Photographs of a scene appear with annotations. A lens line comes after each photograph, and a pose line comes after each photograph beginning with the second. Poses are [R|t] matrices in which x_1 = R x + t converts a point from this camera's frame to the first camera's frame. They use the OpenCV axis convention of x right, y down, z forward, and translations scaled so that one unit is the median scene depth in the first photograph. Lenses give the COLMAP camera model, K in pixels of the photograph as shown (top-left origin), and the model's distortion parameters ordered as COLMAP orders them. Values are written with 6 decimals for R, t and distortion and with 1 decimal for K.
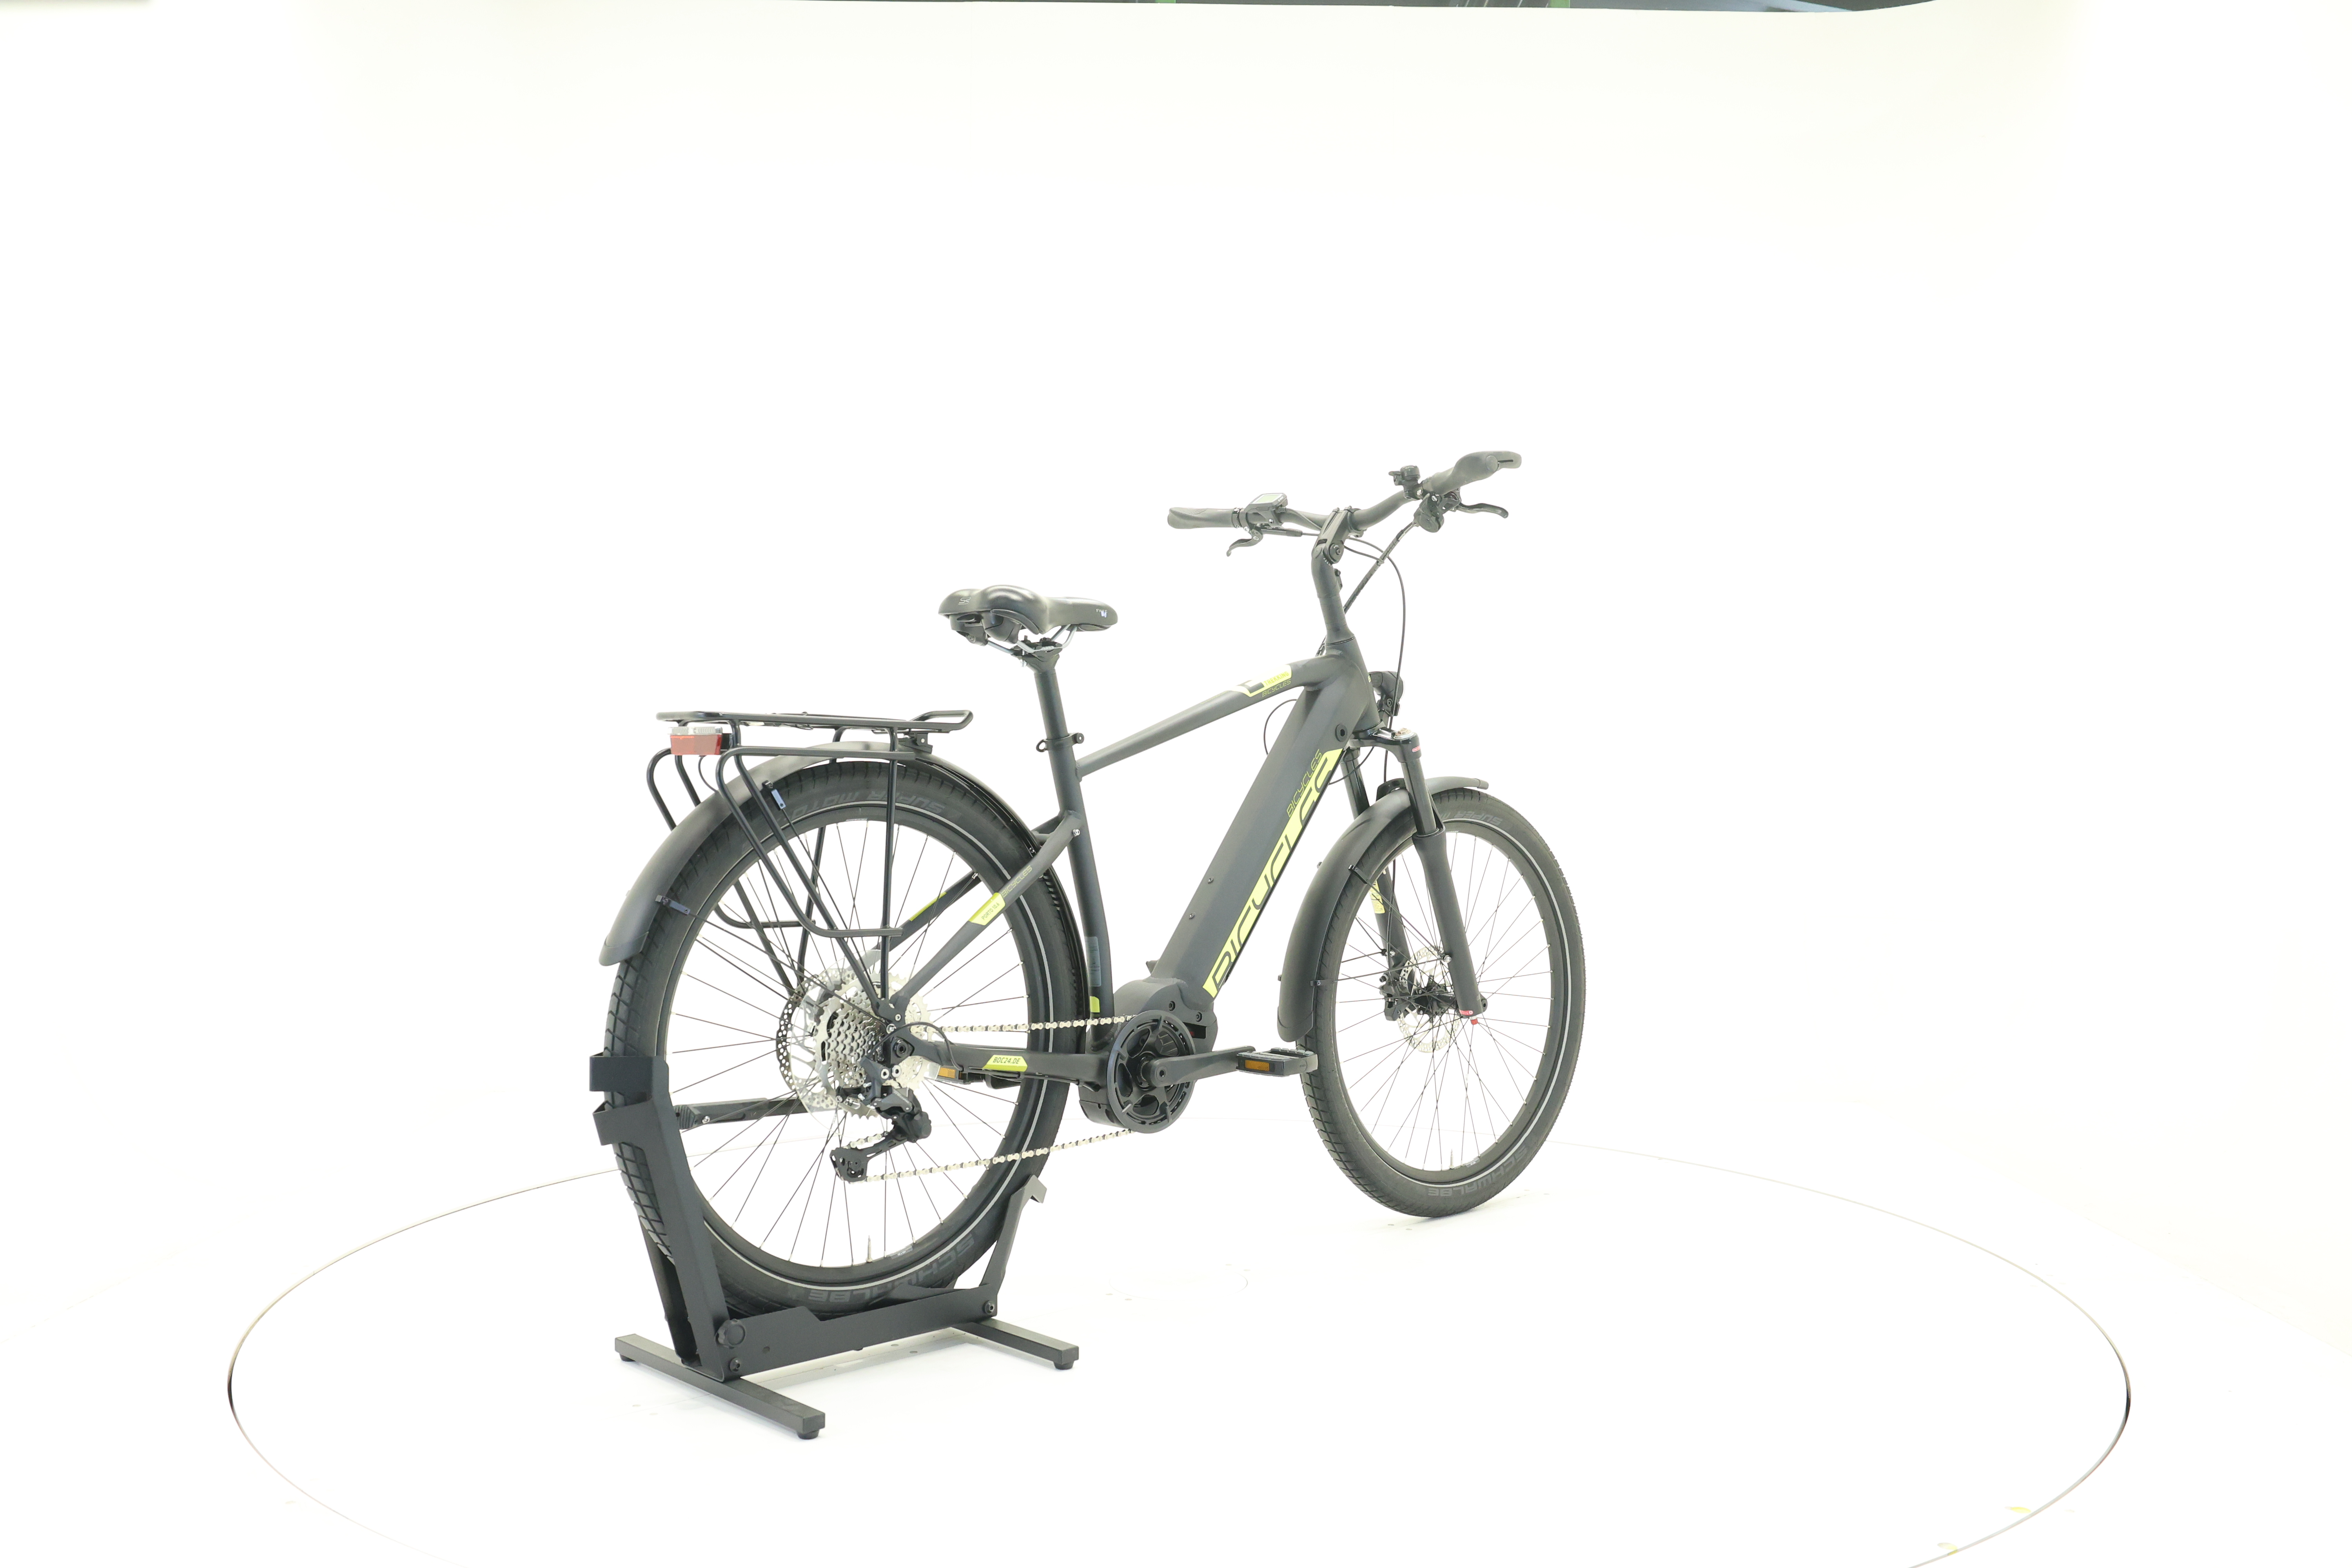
lens RADIAL K [[2060.2, 0, 1171.2], [0, 2060.2, 778.5], [0, 0, 1]] dist [-0.022375, -0.010452]
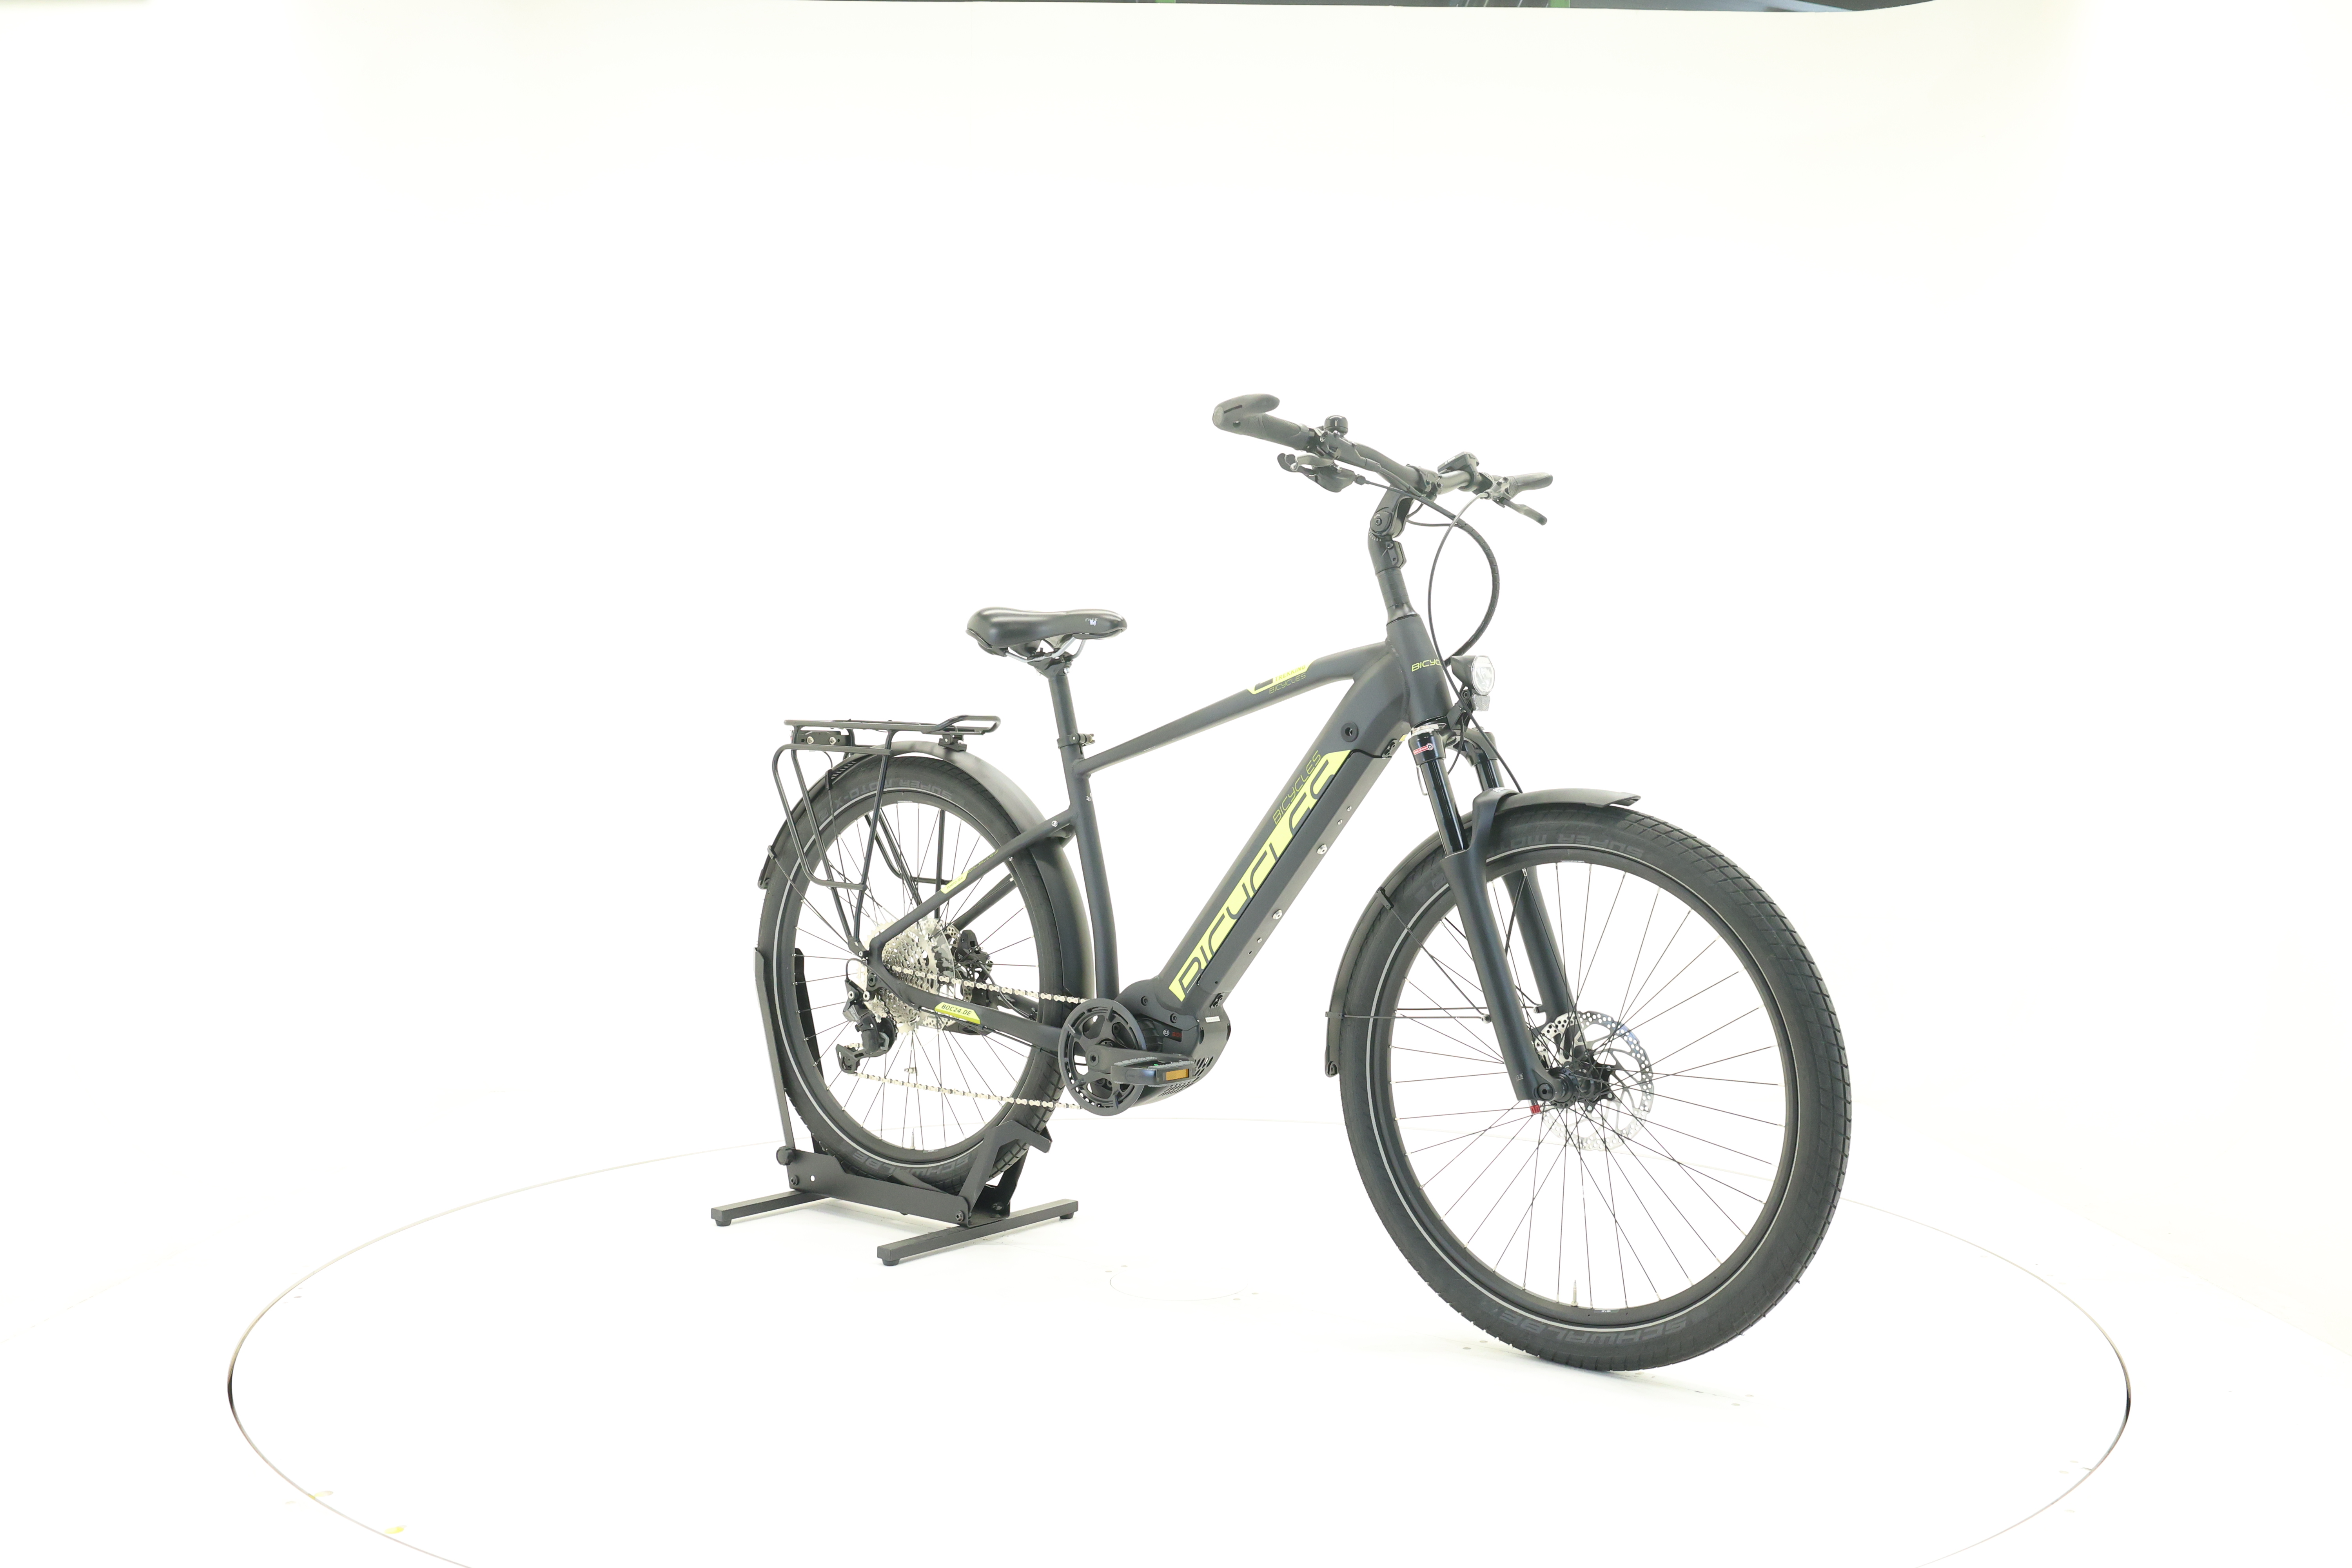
lens RADIAL K [[2060.2, 0, 1177.4], [0, 2060.2, 779.6], [0, 0, 1]] dist [-0.022375, -0.010452]
pose [[0.141174, 0.017180, -0.989836, 1.041288], [-0.021931, 0.999658, 0.014222, -0.014348], [0.989742, 0.019700, 0.141503, 0.897788]]
